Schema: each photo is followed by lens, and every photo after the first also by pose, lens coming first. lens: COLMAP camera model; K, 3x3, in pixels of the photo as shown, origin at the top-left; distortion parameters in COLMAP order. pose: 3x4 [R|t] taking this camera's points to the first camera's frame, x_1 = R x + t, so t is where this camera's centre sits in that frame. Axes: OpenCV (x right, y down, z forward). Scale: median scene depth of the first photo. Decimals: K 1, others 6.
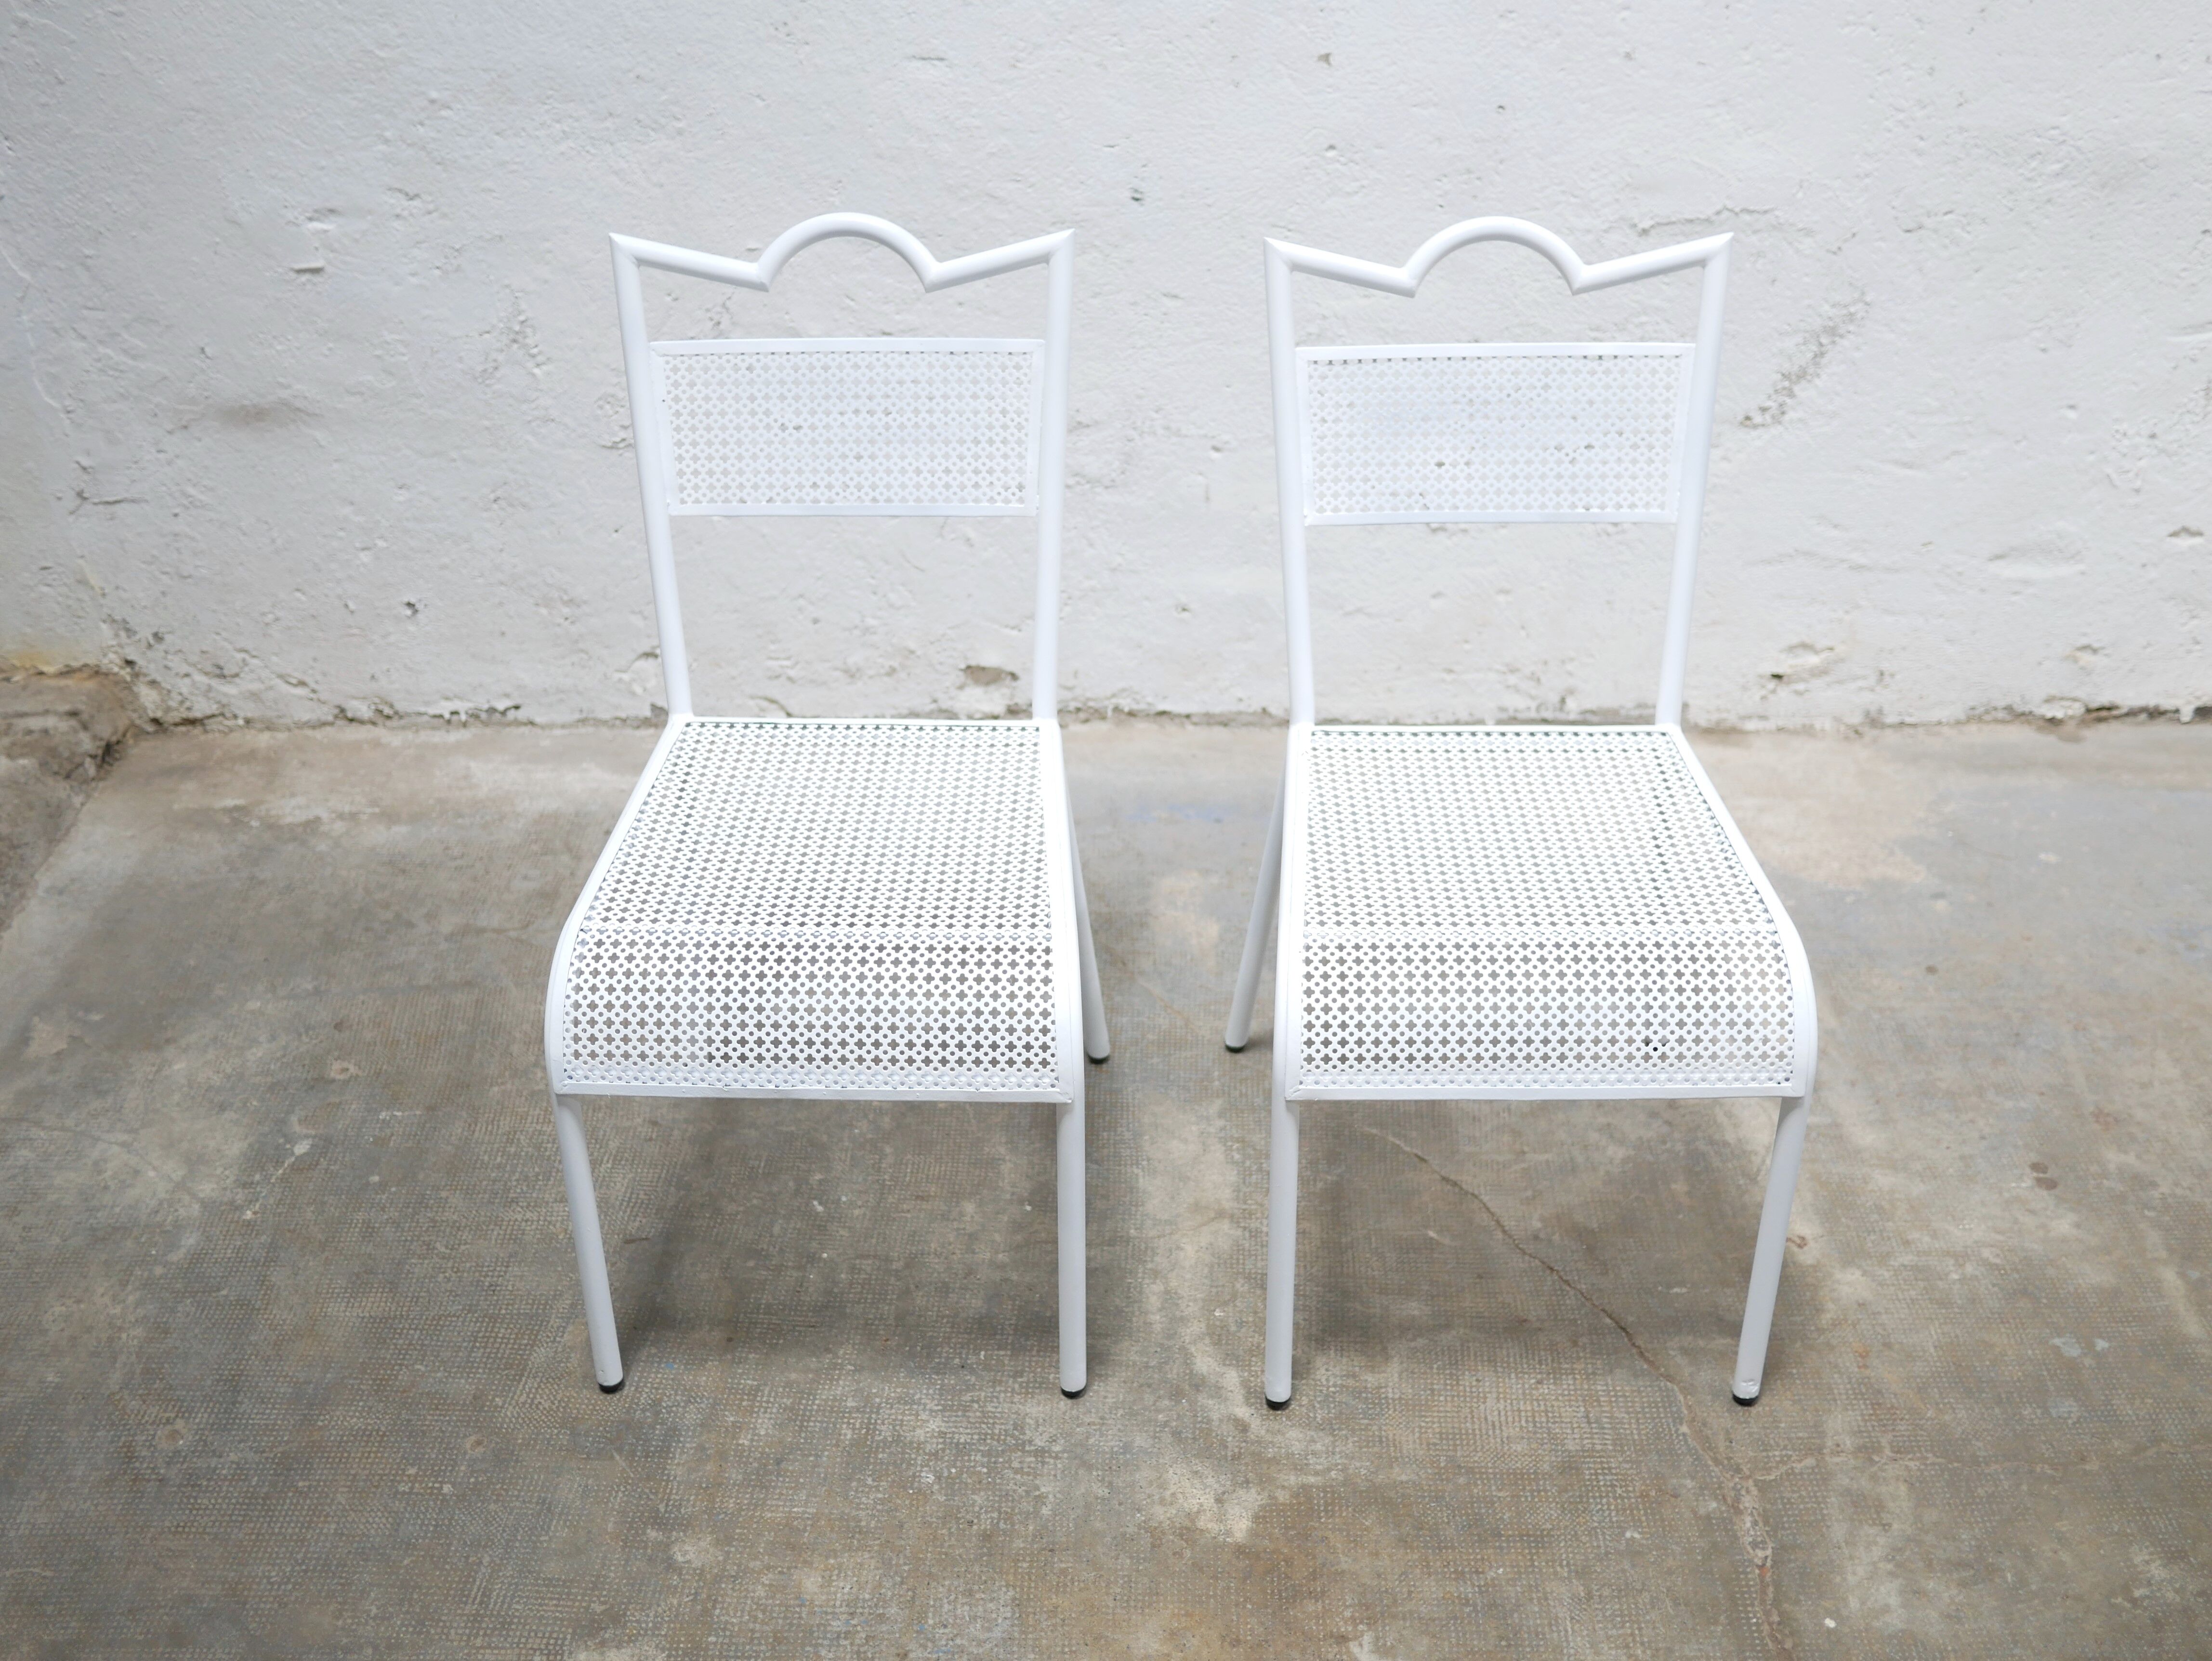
lens RADIAL K [[2466.6, 0, 1105.8], [0, 2466.6, 818.8], [0, 0, 1]] dist [-0.019826, 0.023681]
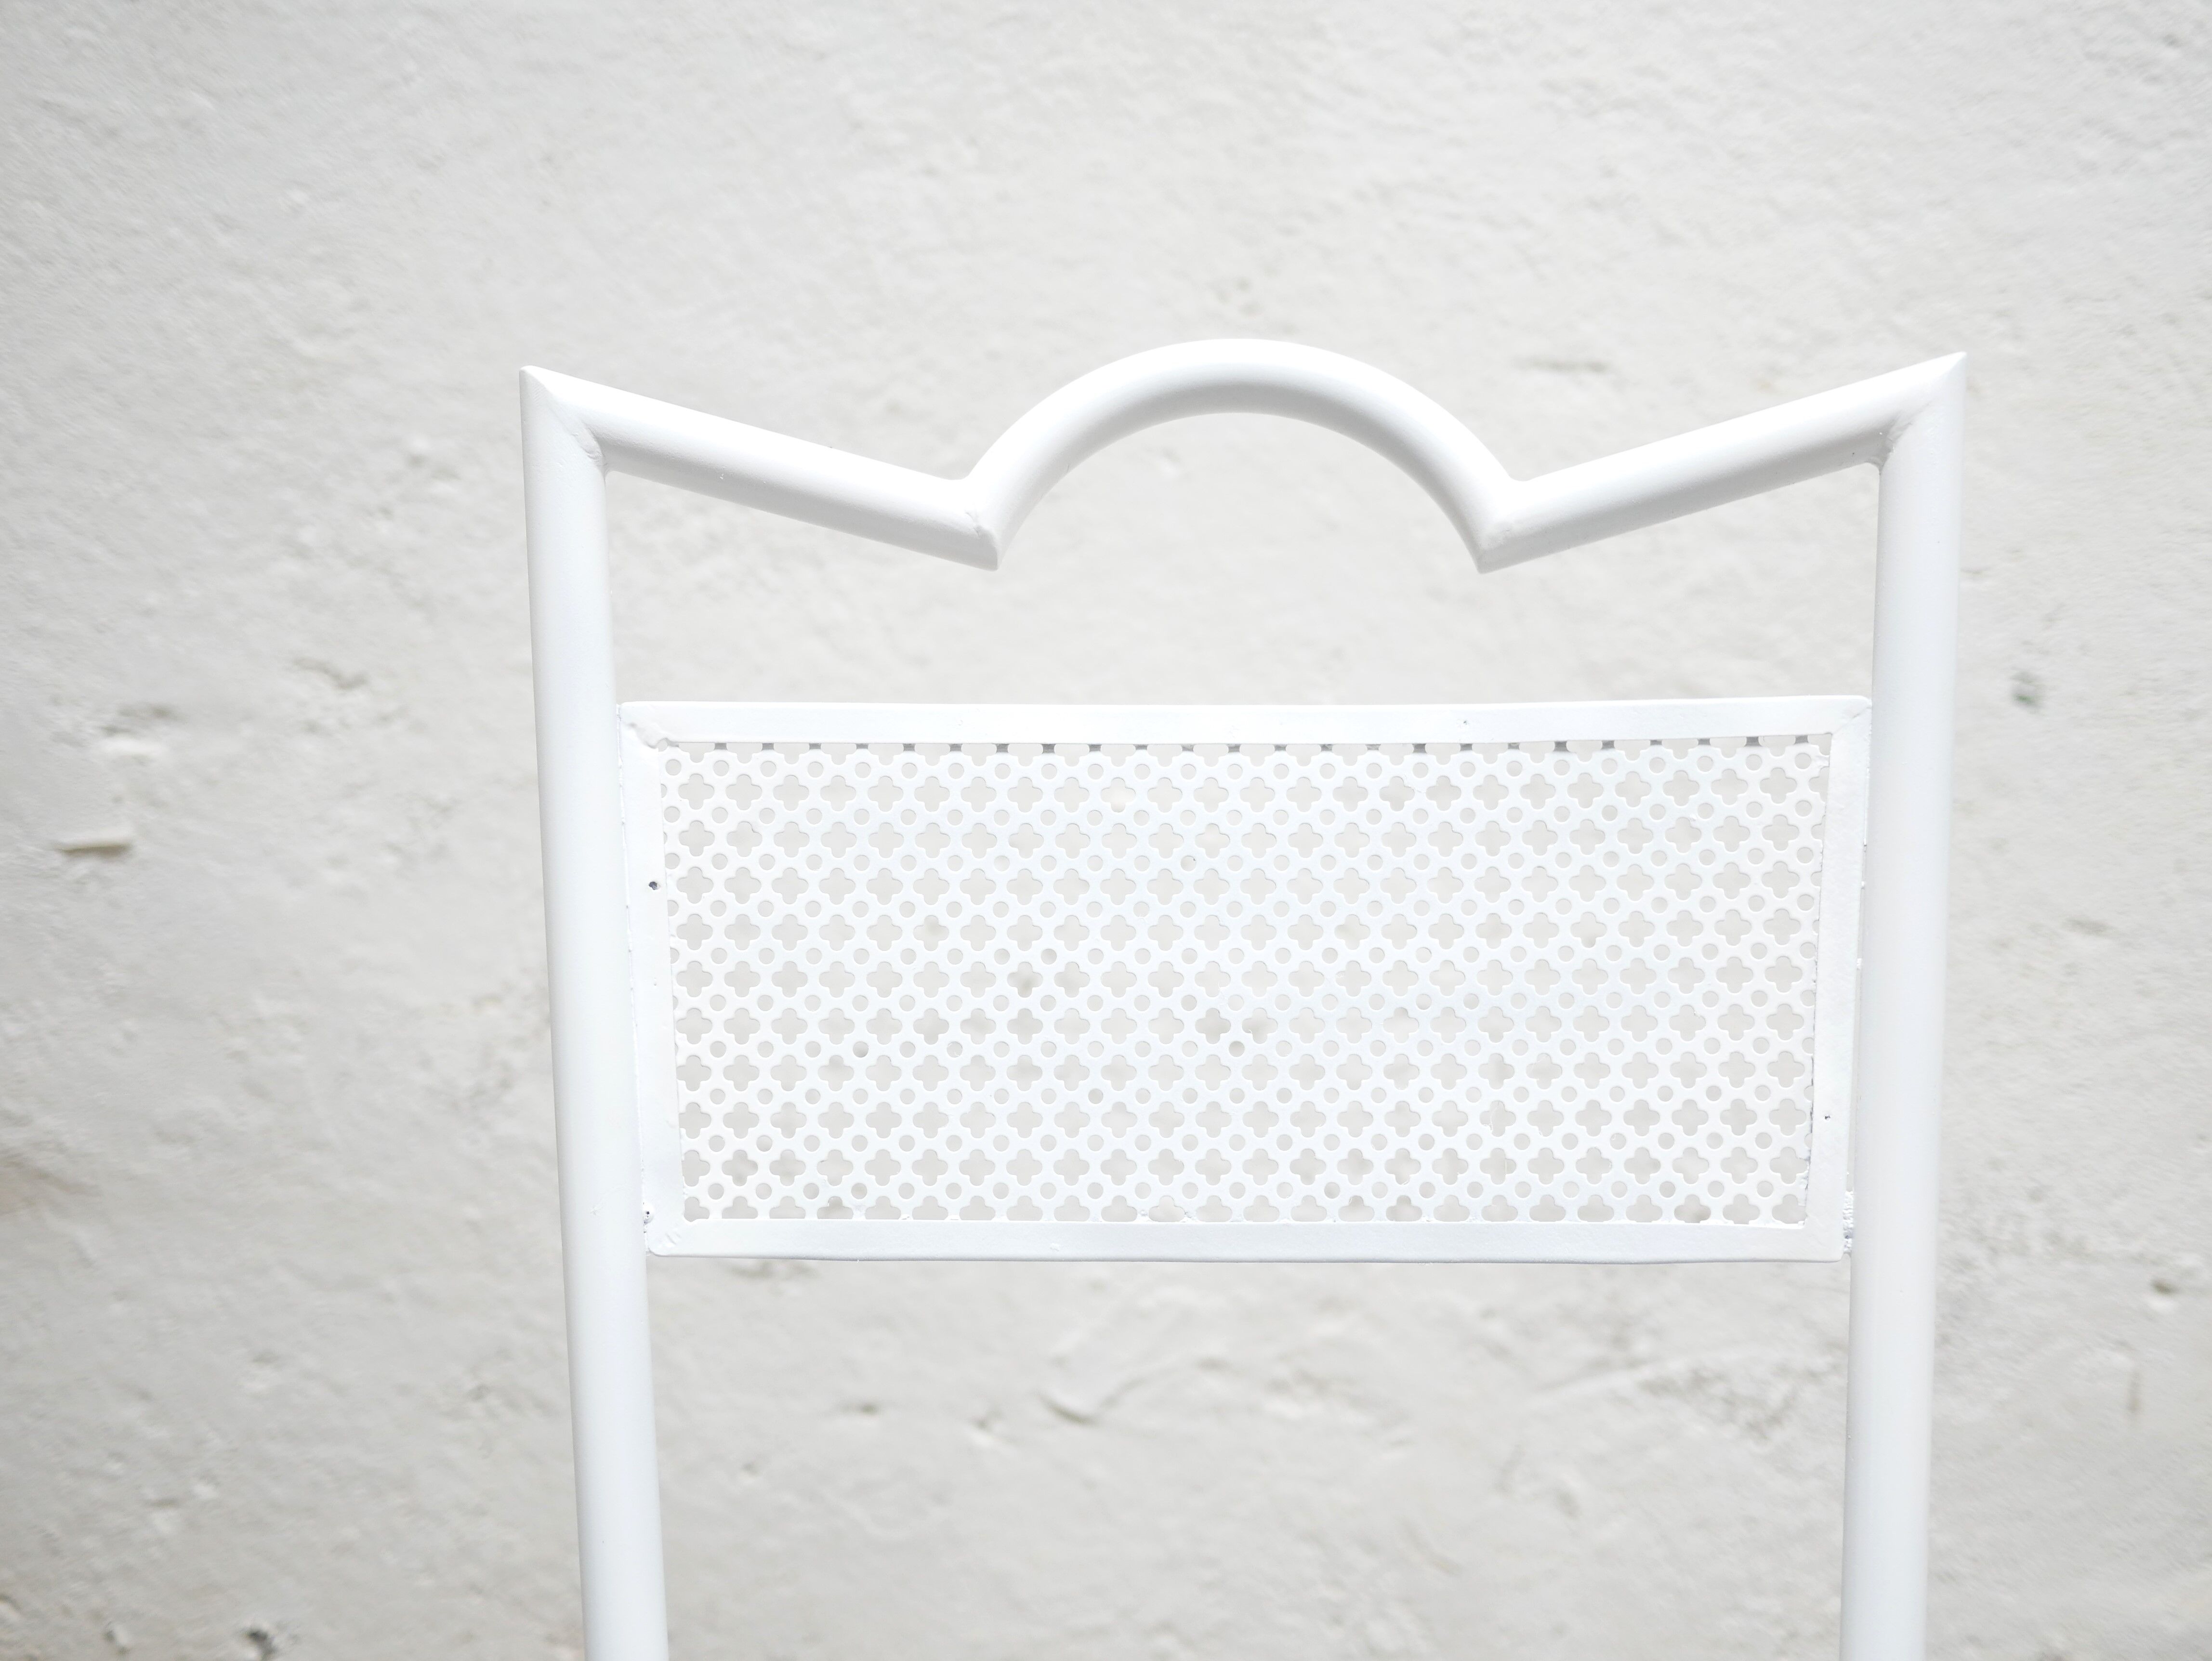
lens RADIAL K [[2570.1, 0, 1110.2], [0, 2570.1, 831.9], [0, 0, 1]] dist [-0.004885, -0.014373]
pose [[0.999922, 0.007594, -0.009916, -0.144927], [-0.010519, 0.940098, -0.340741, -0.075809], [0.006735, 0.340819, 0.940105, 0.592451]]
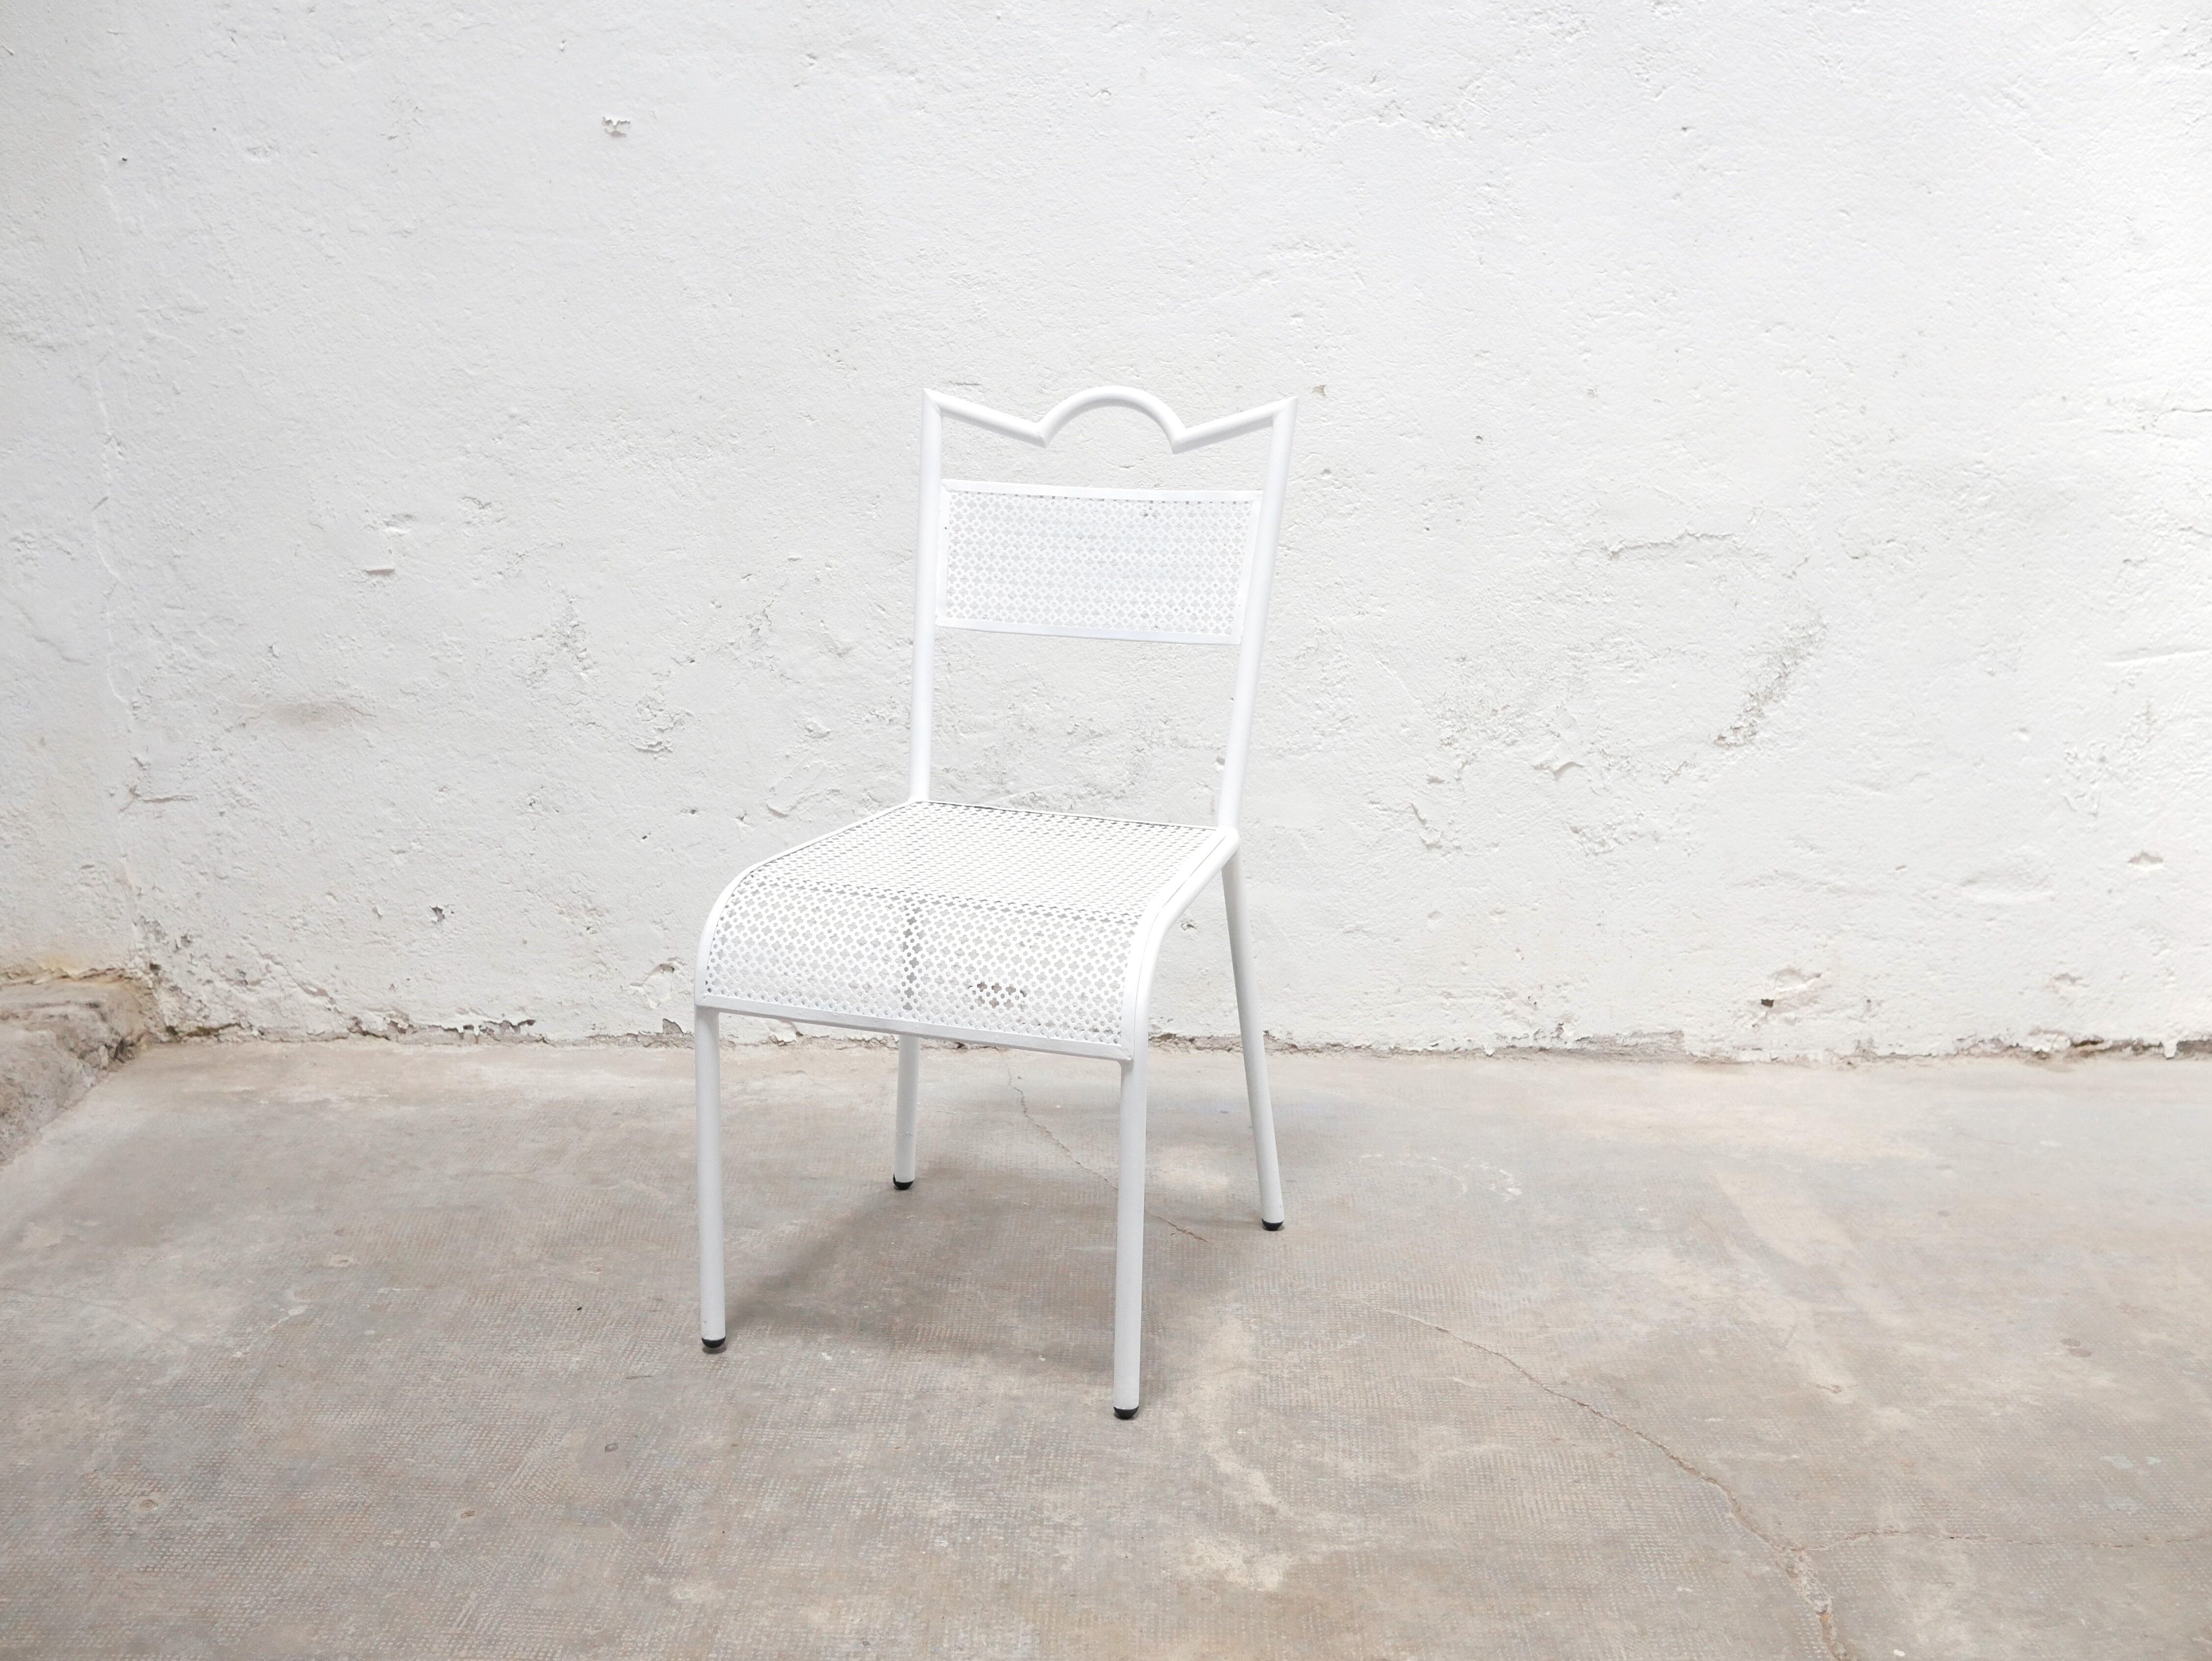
lens RADIAL K [[2510.4, 0, 1102.2], [0, 2510.4, 829.8], [0, 0, 1]] dist [-0.019008, 0.019834]
pose [[0.999835, 0.014170, 0.011407, -0.019252], [-0.009627, 0.944233, -0.329136, 0.249332], [-0.015435, 0.328972, 0.944214, -0.004428]]
